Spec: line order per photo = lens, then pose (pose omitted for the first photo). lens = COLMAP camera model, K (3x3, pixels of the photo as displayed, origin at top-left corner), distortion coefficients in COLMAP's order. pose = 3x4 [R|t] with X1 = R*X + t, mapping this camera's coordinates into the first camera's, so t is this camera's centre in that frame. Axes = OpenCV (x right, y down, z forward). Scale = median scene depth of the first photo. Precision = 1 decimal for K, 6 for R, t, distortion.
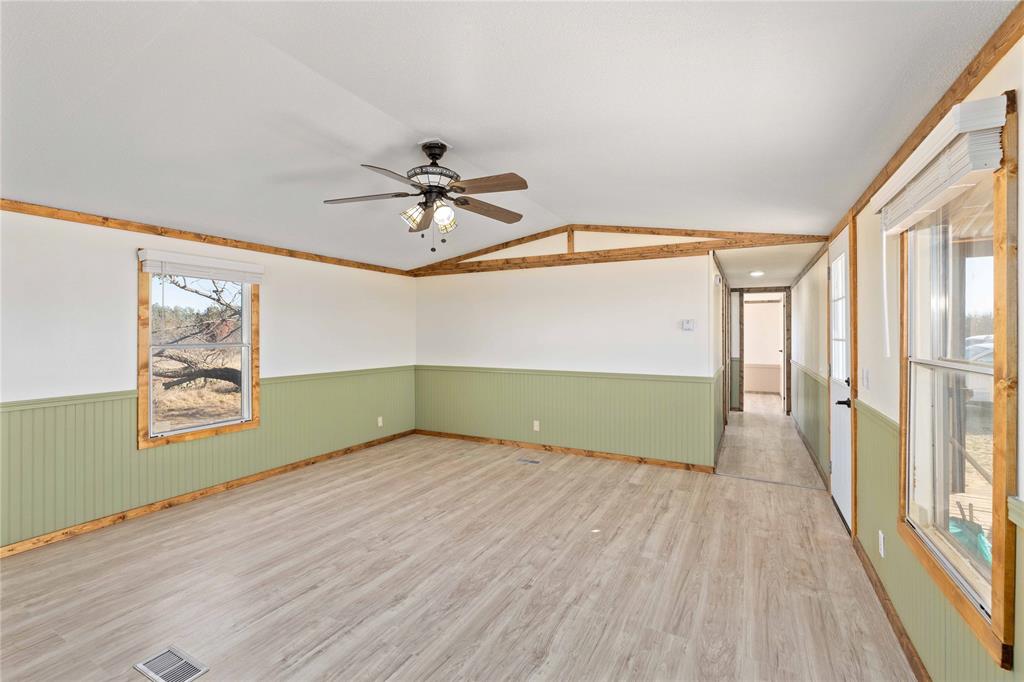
lens RADIAL K [[449.0, 0, 507.8], [0, 449.0, 336.4], [0, 0, 1]] dist [0.002156, 0.000552]
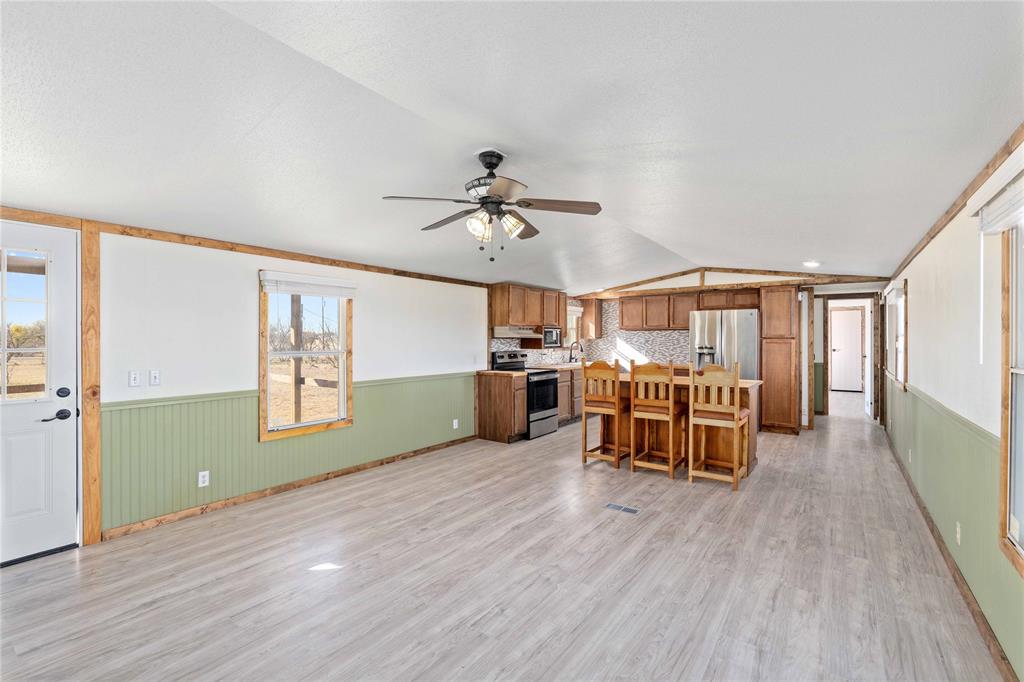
lens RADIAL K [[449.0, 0, 507.8], [0, 449.0, 336.4], [0, 0, 1]] dist [0.002156, 0.000552]
pose [[-0.990173, 0.000130, 0.139846, -0.254687], [0.000182, 1.000000, 0.000357, -0.014174], [-0.139846, 0.000379, -0.990173, 1.484598]]
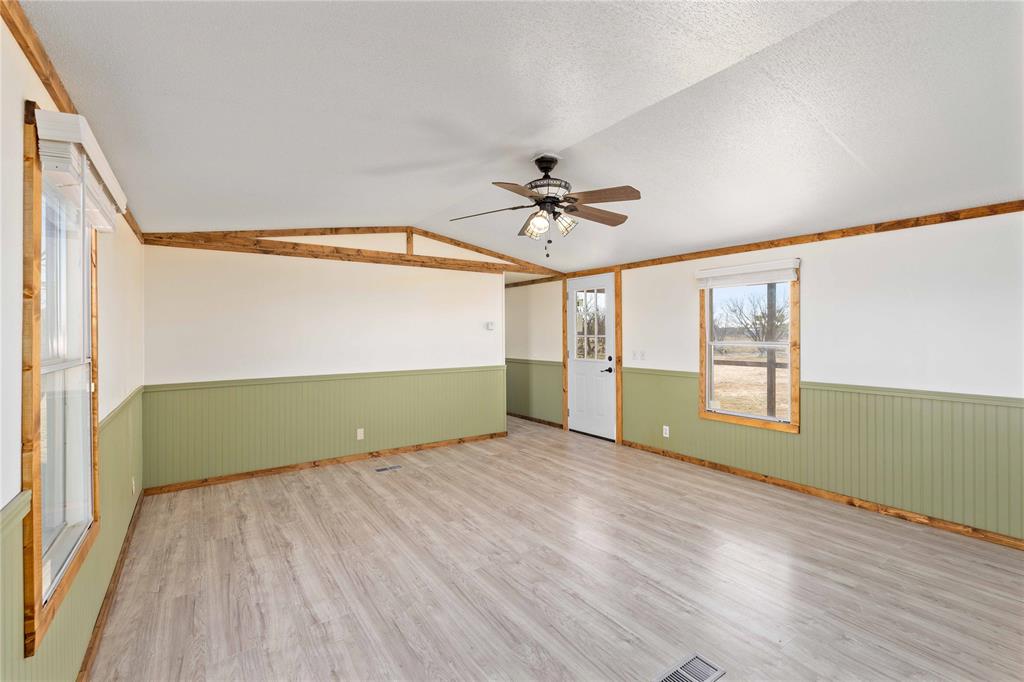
lens RADIAL K [[449.0, 0, 507.8], [0, 449.0, 336.4], [0, 0, 1]] dist [0.002156, 0.000552]
pose [[0.452868, -0.010205, 0.891519, -0.868556], [0.011118, 0.999921, 0.005799, -0.003705], [-0.891508, 0.007286, 0.452946, 0.441091]]
